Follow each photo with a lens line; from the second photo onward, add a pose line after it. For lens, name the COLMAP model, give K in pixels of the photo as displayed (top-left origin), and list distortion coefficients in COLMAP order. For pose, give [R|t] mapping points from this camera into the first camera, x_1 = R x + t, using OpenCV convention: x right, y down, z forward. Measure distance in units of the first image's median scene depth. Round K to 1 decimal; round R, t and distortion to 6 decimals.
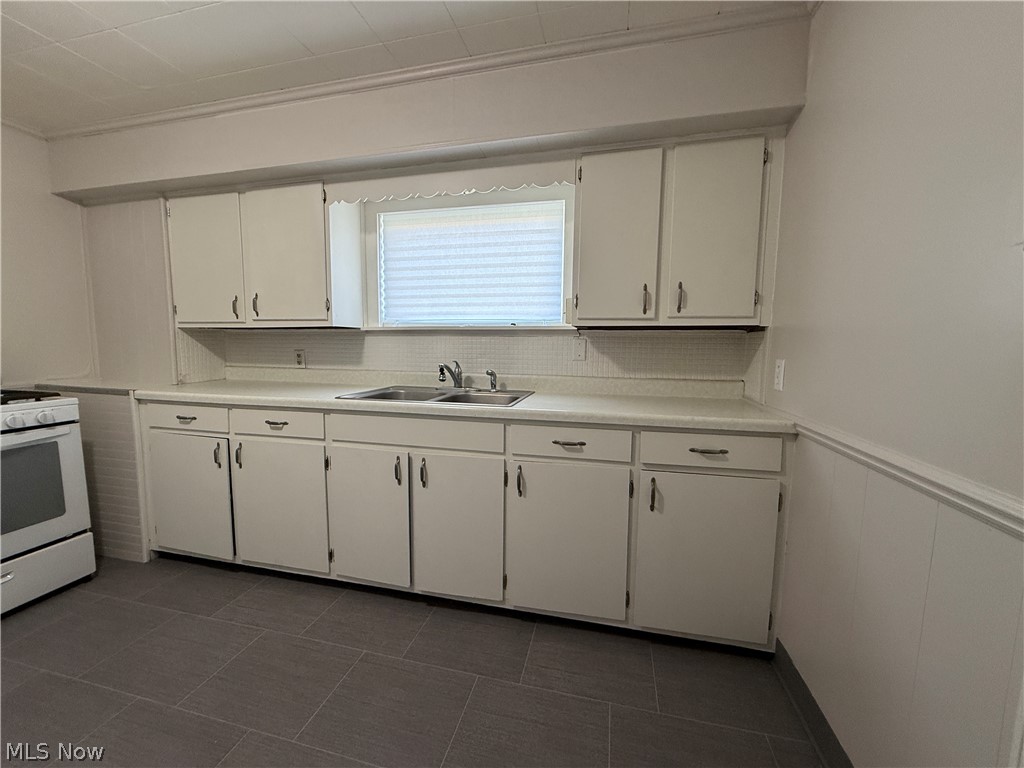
lens RADIAL K [[408.5, 0, 509.6], [0, 408.5, 382.2], [0, 0, 1]] dist [0.001084, 0.000299]
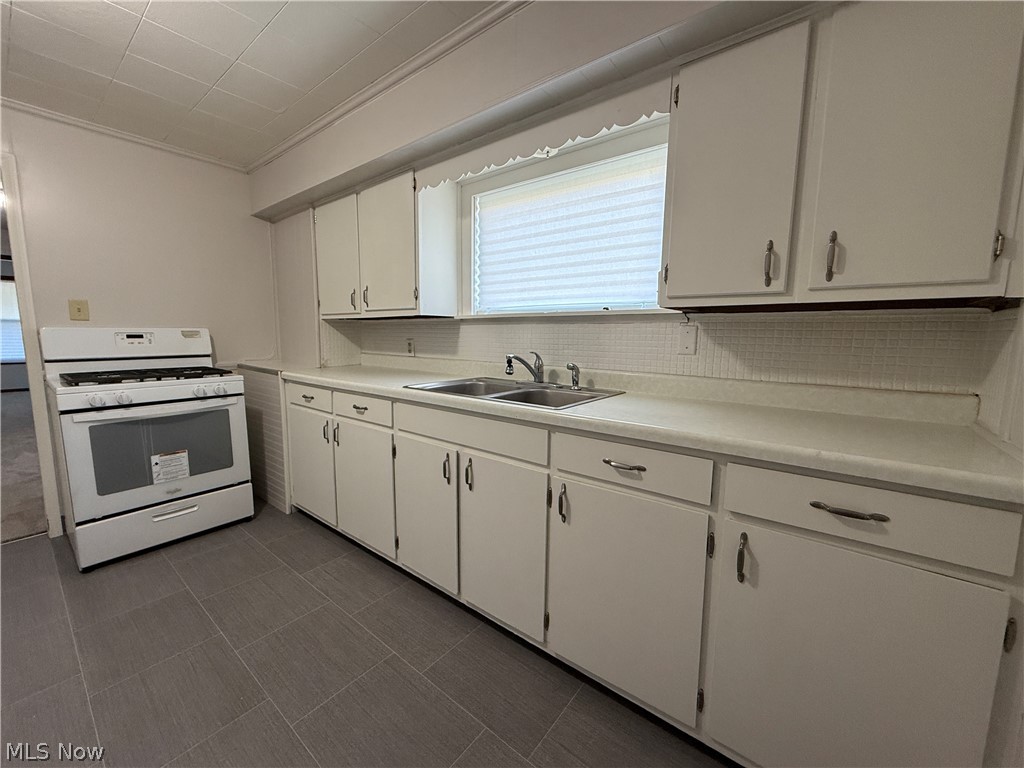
lens RADIAL K [[408.5, 0, 510.2], [0, 408.5, 382.9], [0, 0, 1]] dist [0.001084, 0.000299]
pose [[0.909867, 0.050189, -0.411853, 0.195307], [-0.041564, 0.998689, 0.029878, -0.010147], [0.412813, -0.010066, 0.910760, 0.185009]]
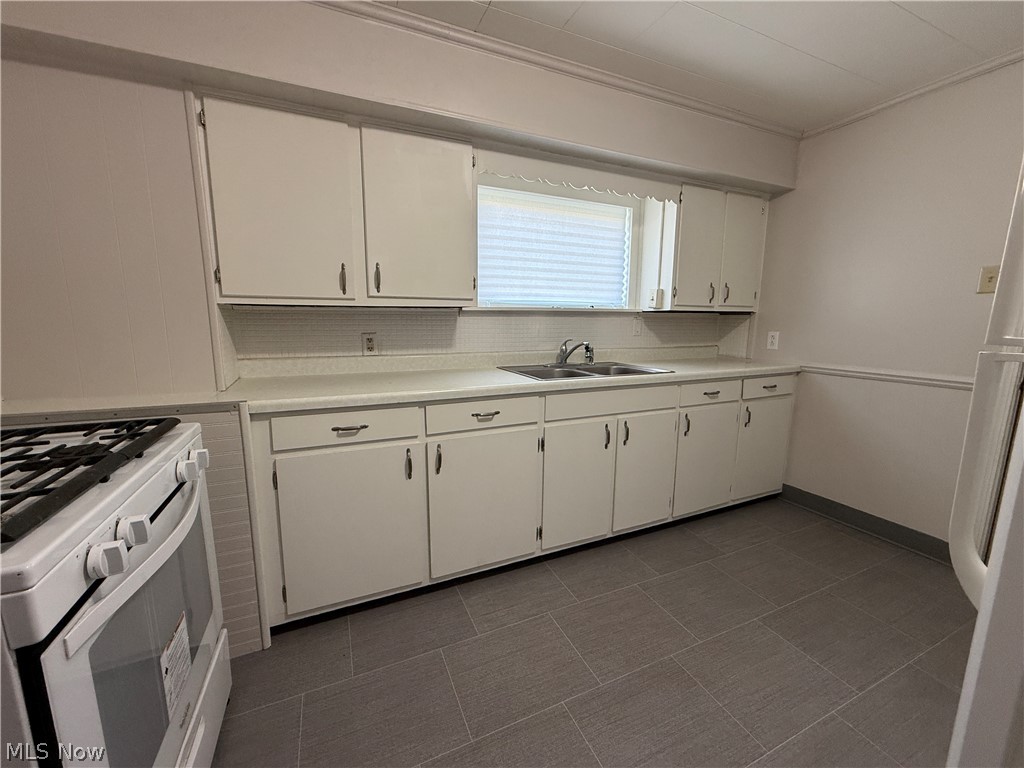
lens RADIAL K [[408.5, 0, 511.9], [0, 408.5, 383.1], [0, 0, 1]] dist [0.001084, 0.000299]
pose [[0.784649, -0.099249, 0.611944, -0.994078], [0.060221, 0.994636, 0.084099, -0.038915], [-0.617008, -0.029136, 0.786417, 0.226614]]
